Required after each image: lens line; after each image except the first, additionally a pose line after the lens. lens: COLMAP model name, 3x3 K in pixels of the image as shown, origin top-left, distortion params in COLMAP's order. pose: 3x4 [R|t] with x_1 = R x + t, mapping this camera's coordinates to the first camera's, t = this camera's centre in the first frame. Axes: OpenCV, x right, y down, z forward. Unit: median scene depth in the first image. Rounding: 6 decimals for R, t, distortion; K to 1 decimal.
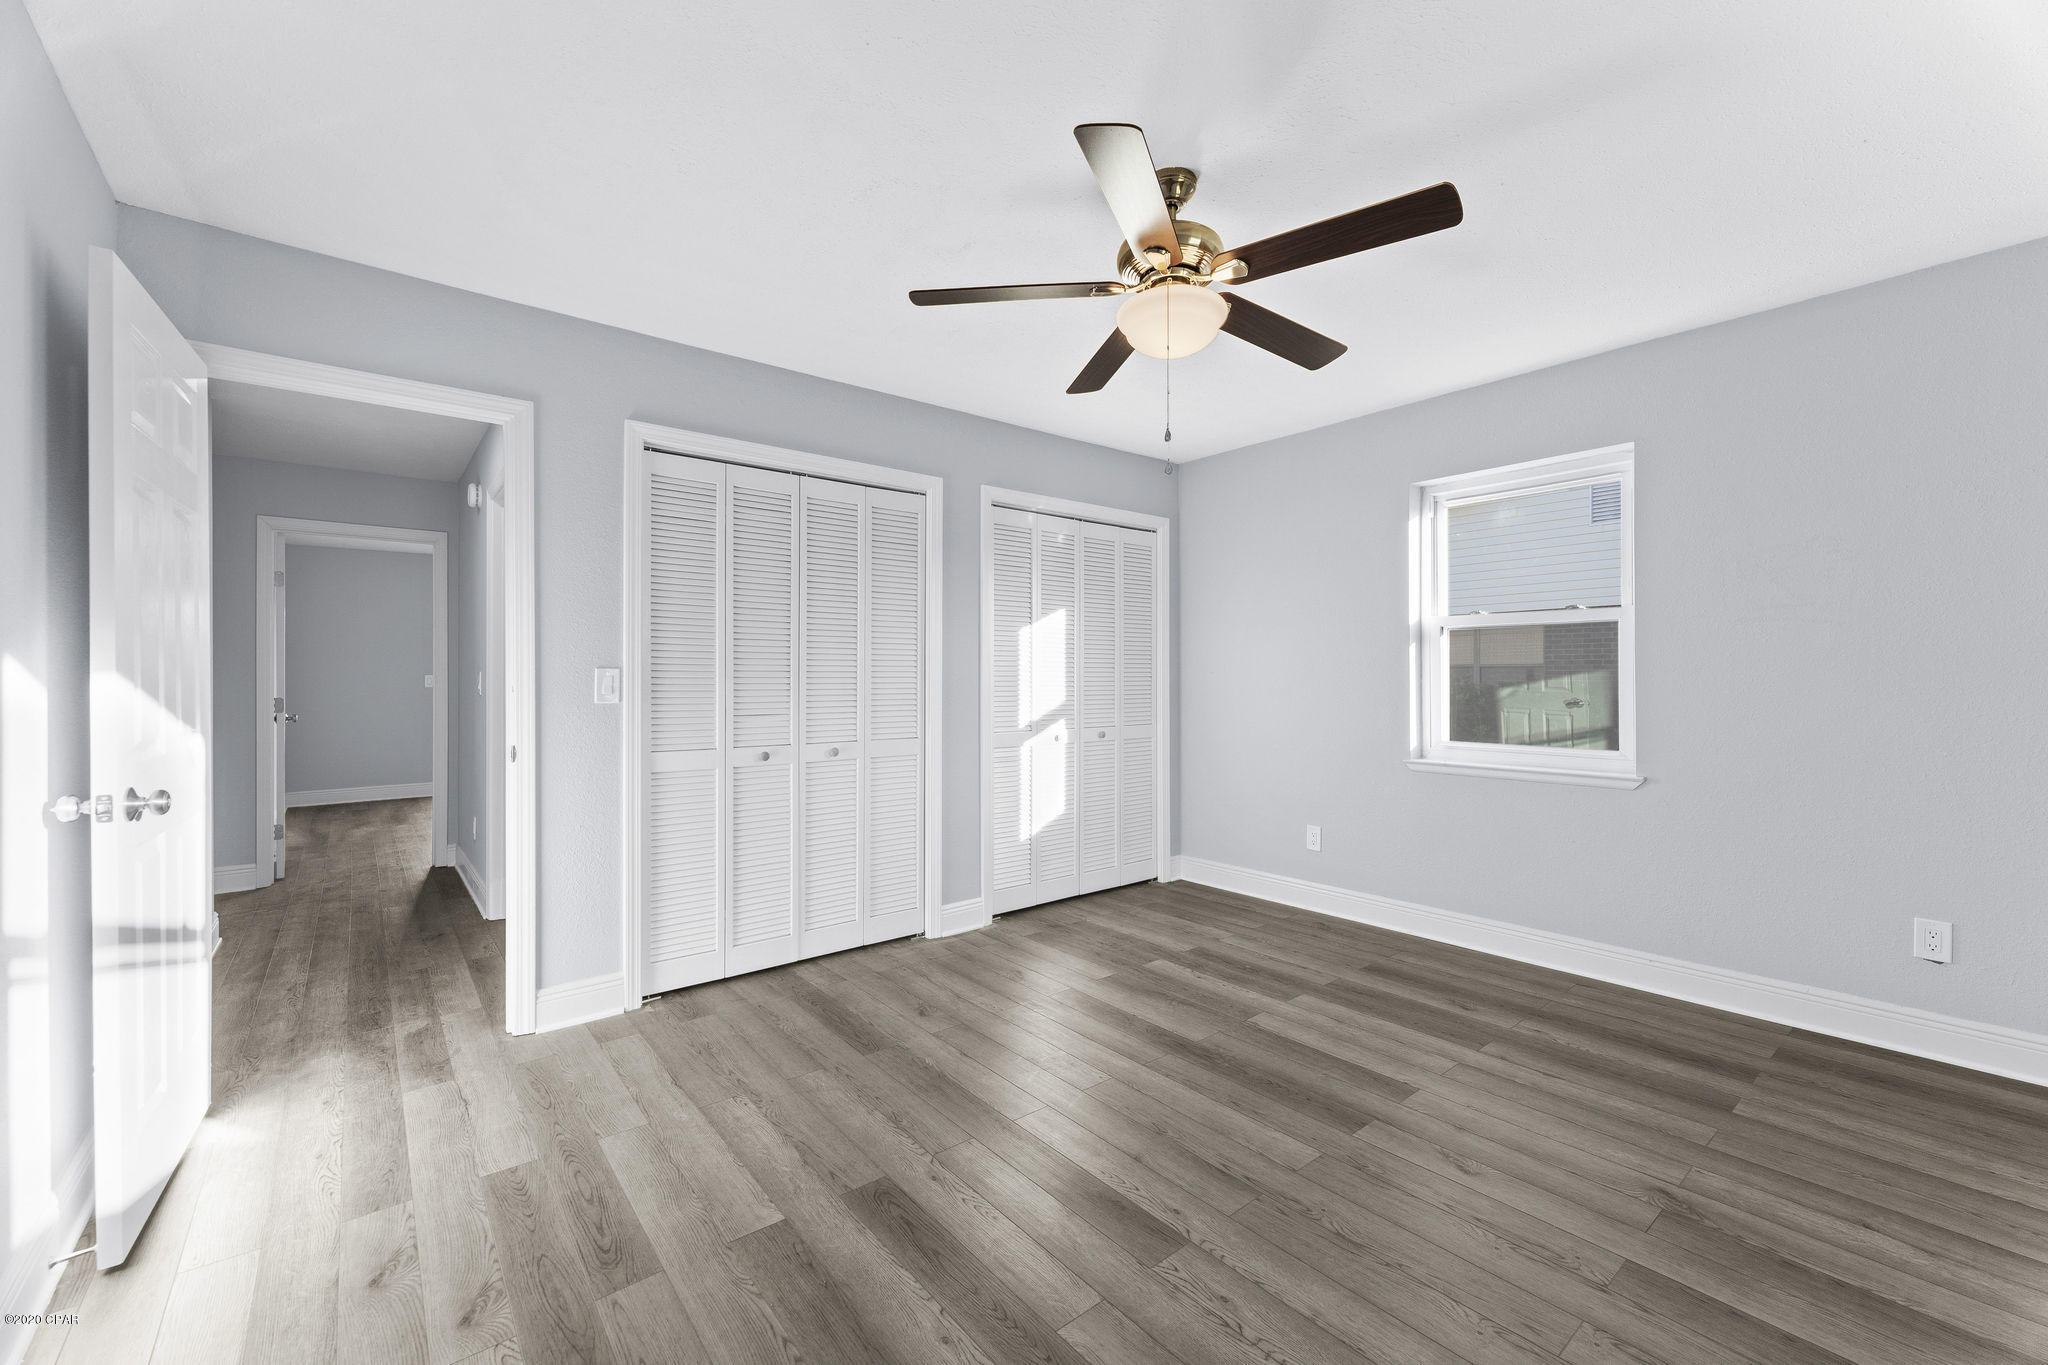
lens RADIAL K [[824.5, 0, 1028.7], [0, 824.5, 684.4], [0, 0, 1]] dist [0.000634, 0.000172]
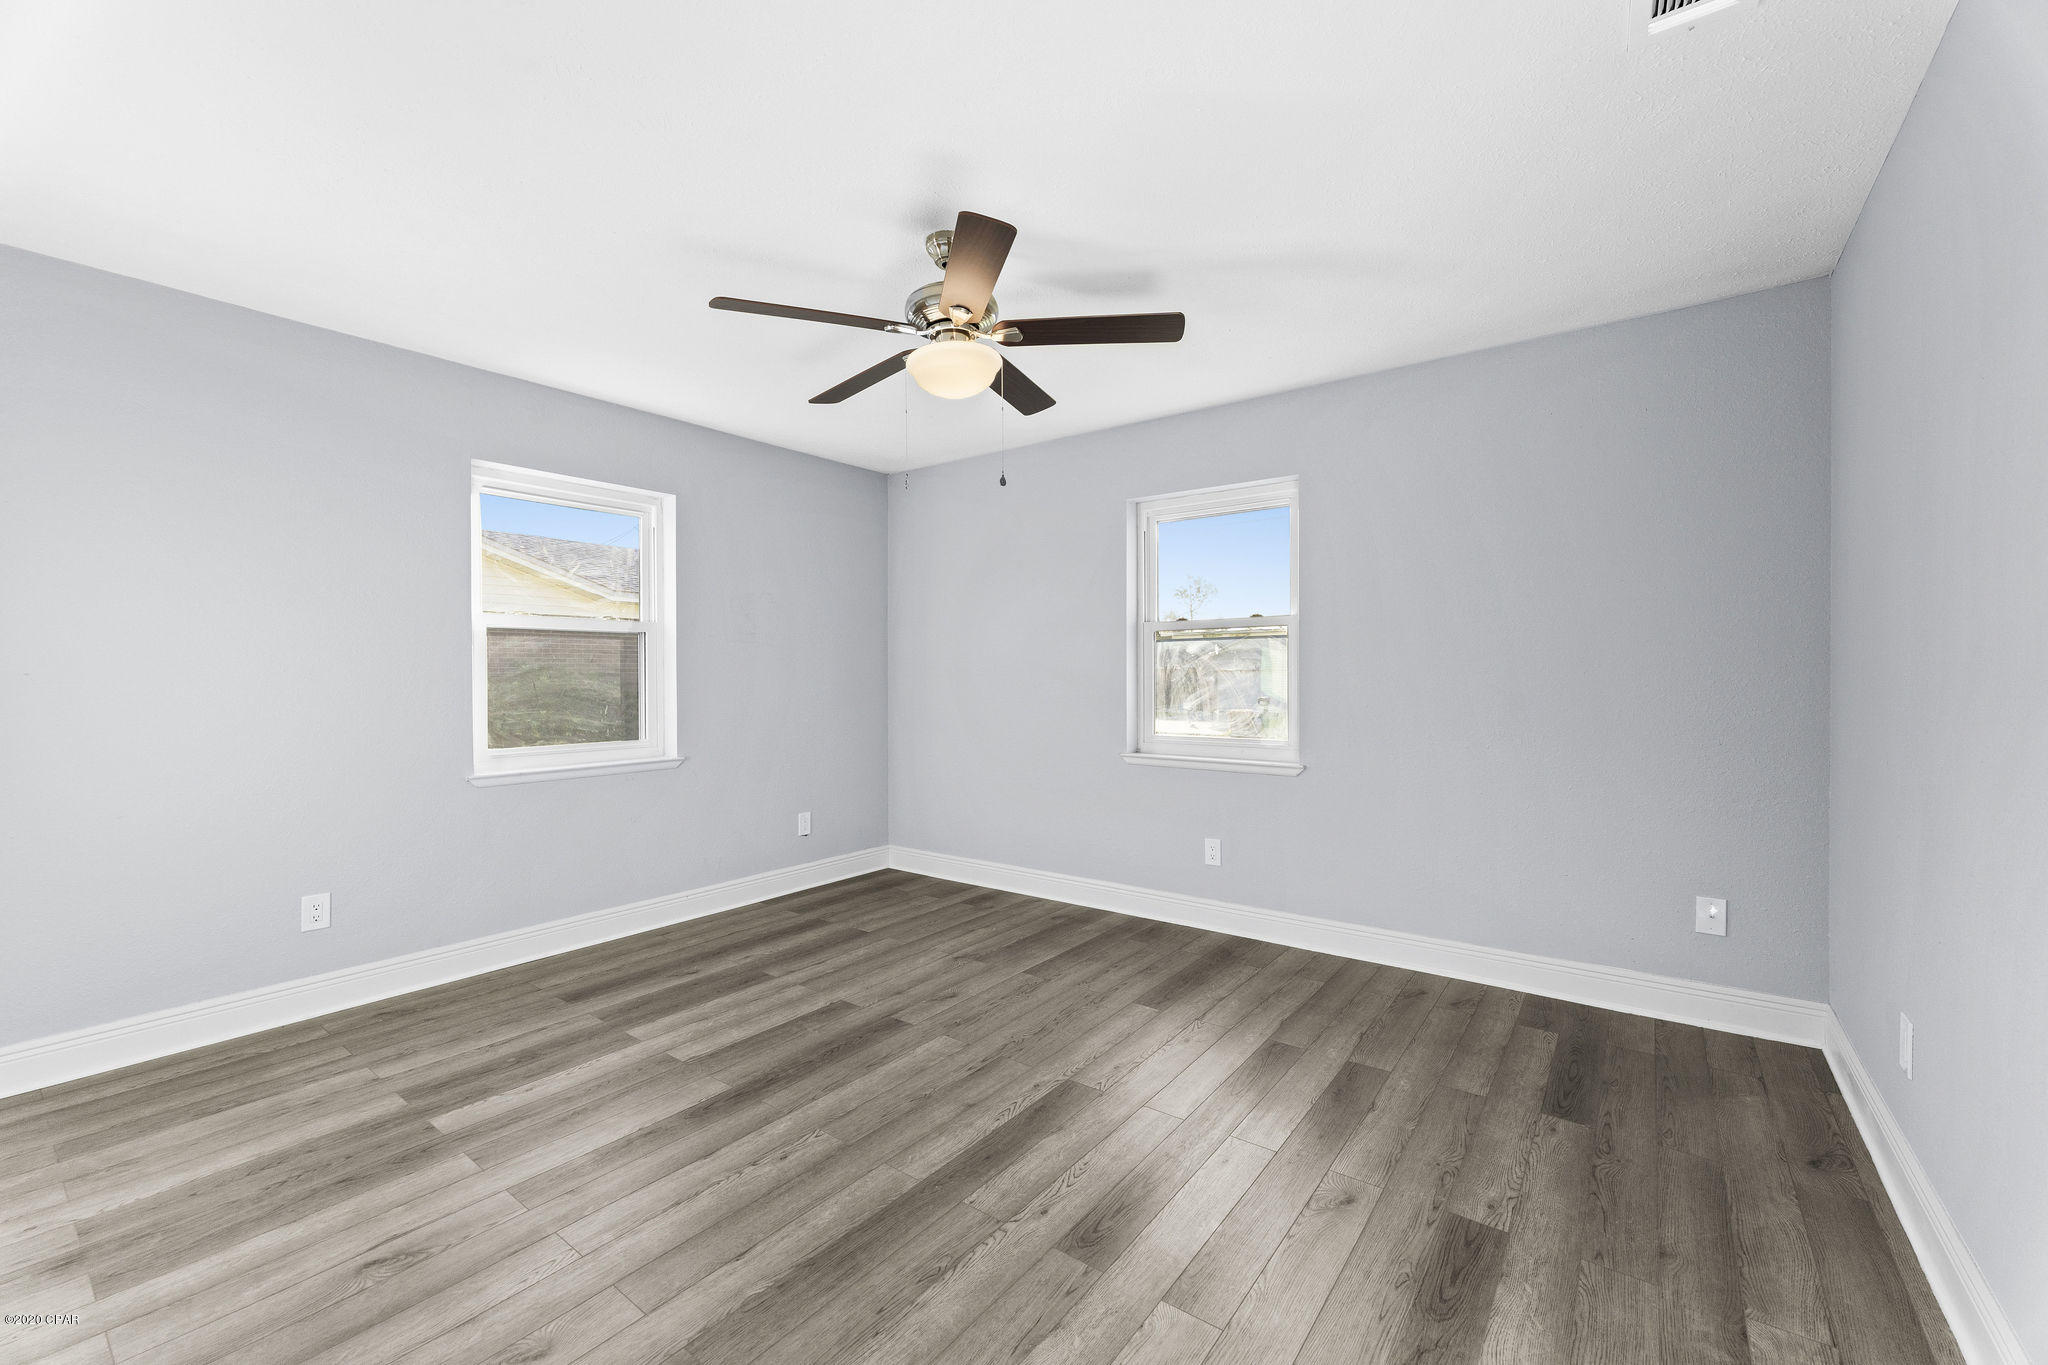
lens RADIAL K [[824.5, 0, 1028.7], [0, 824.5, 684.4], [0, 0, 1]] dist [0.000634, 0.000172]
pose [[-0.235367, -0.007242, 0.971880, -0.726458], [0.014777, 0.999830, 0.011028, -0.008363], [-0.971794, 0.016957, -0.235220, 0.876762]]
